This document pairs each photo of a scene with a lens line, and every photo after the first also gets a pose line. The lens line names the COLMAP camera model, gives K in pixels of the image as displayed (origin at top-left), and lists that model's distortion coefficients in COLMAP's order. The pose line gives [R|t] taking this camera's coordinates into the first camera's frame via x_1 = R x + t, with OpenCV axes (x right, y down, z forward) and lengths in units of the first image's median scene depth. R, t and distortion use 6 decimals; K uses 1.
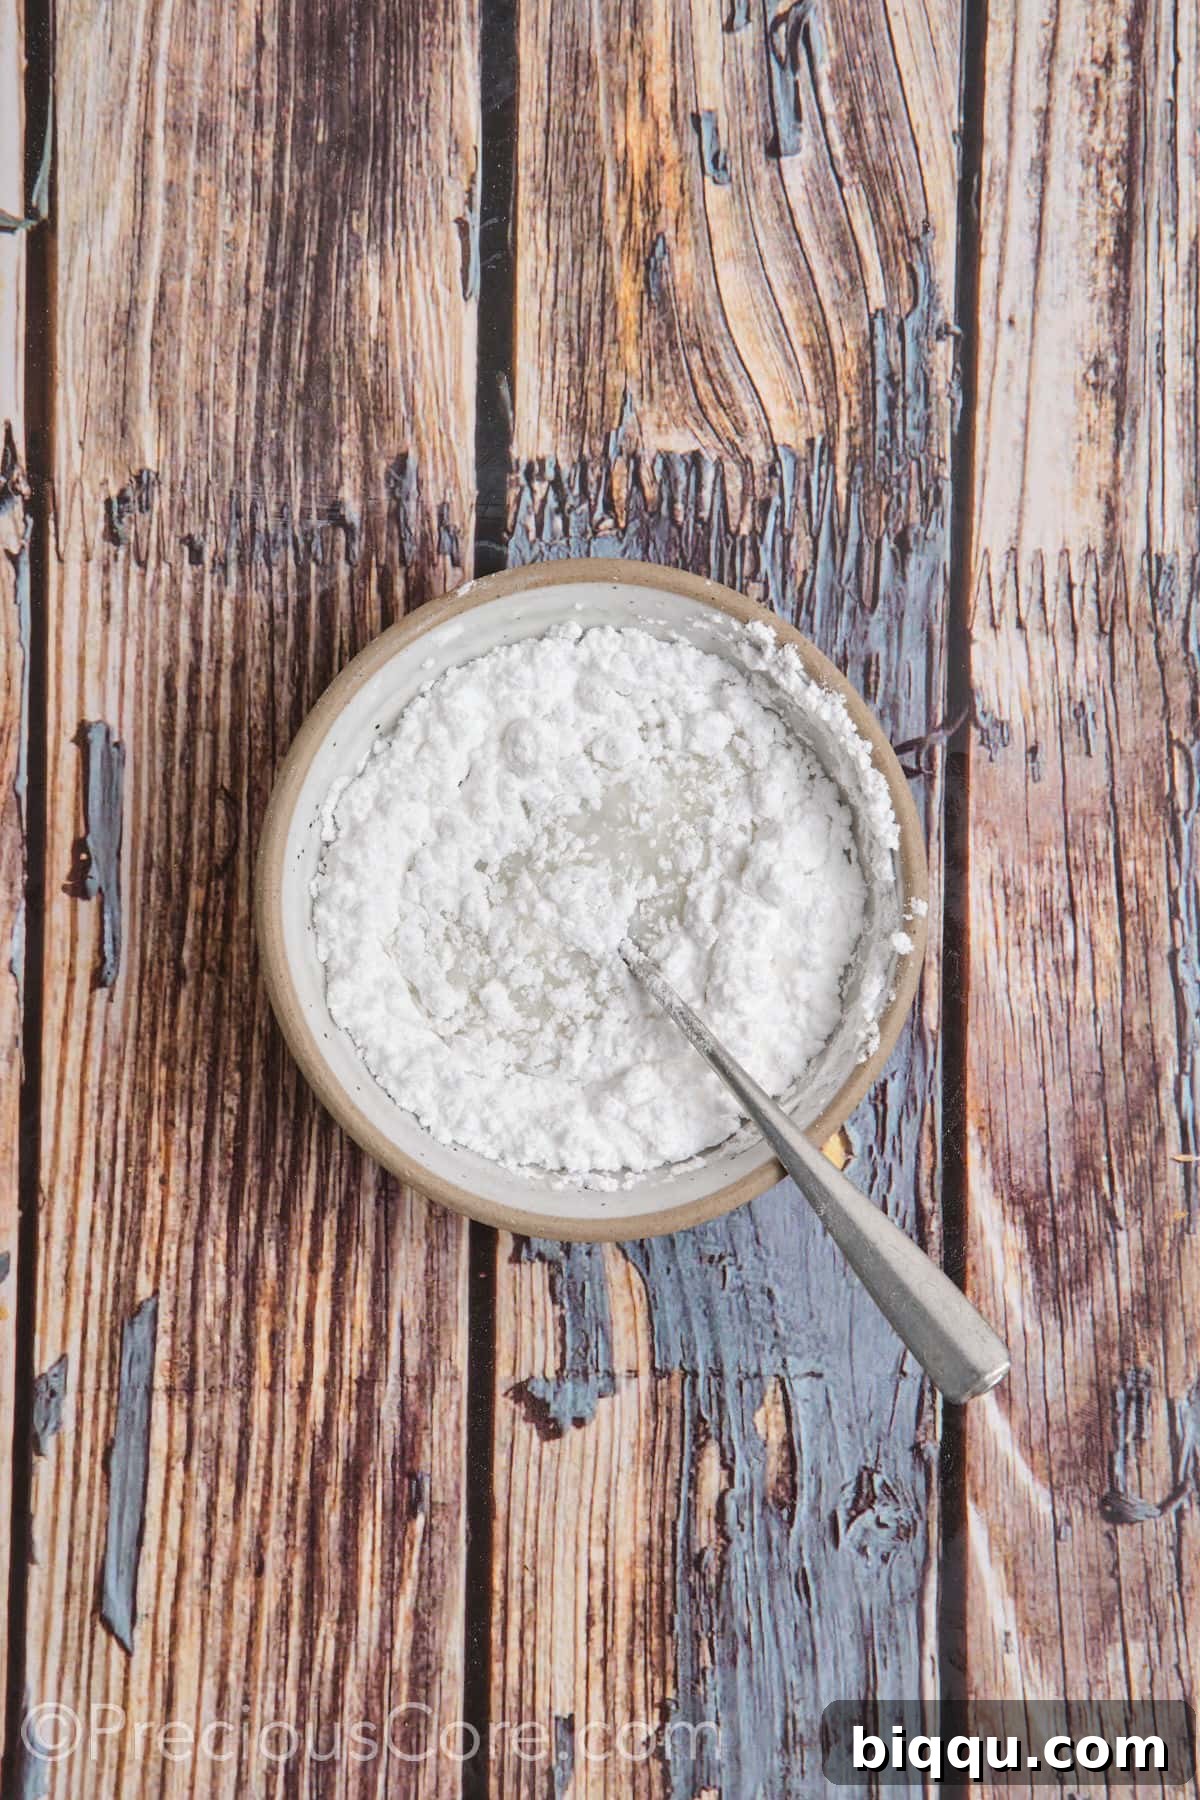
lens RADIAL K [[5365.1, 0, 597.4], [0, 5365.1, 900.5], [0, 0, 1]] dist [1.066410, 0.000000]
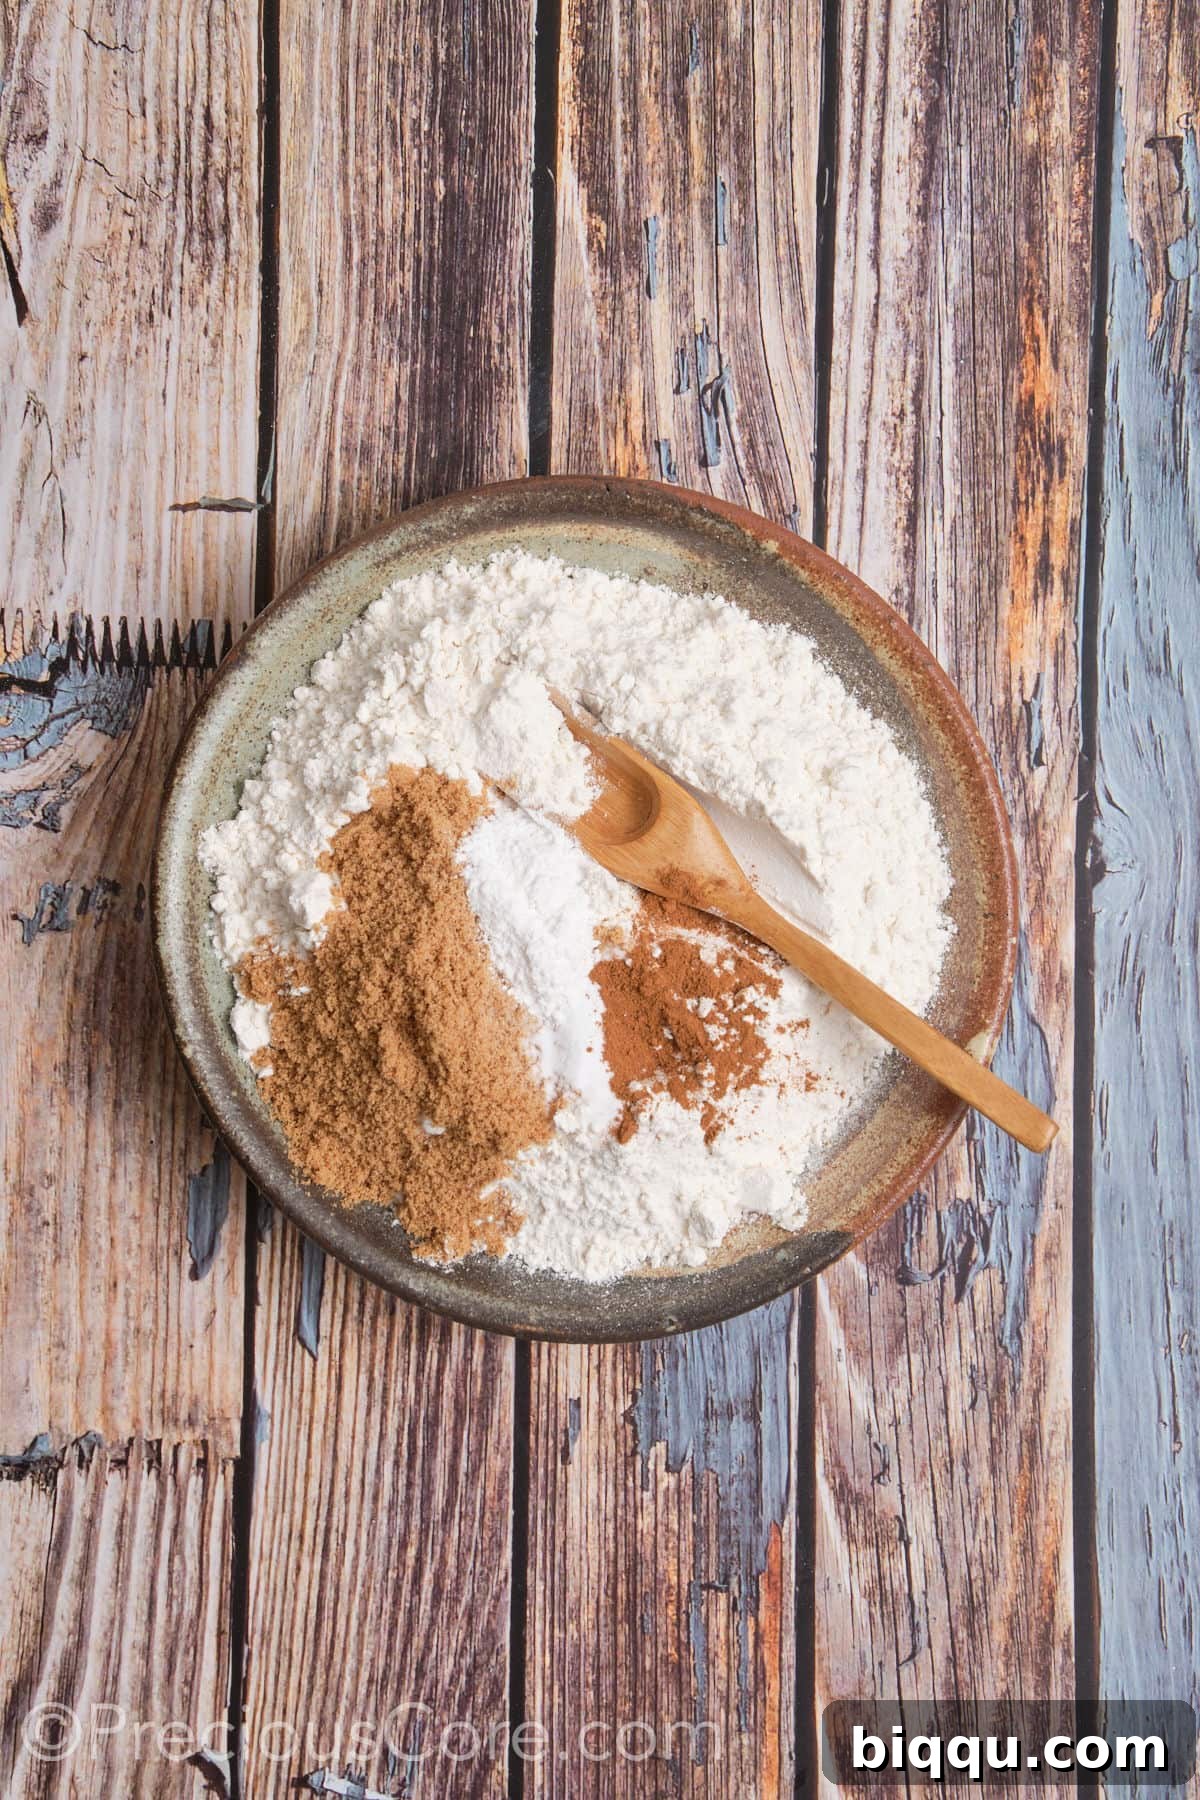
lens RADIAL K [[5365.1, 0, 596.6], [0, 5365.1, 883.5], [0, 0, 1]] dist [1.066410, 0.000000]
pose [[0.999989, 0.004256, -0.001980, 0.003221], [-0.004267, 0.999977, -0.005224, 0.000197], [0.001958, 0.005233, 0.999984, -0.649068]]
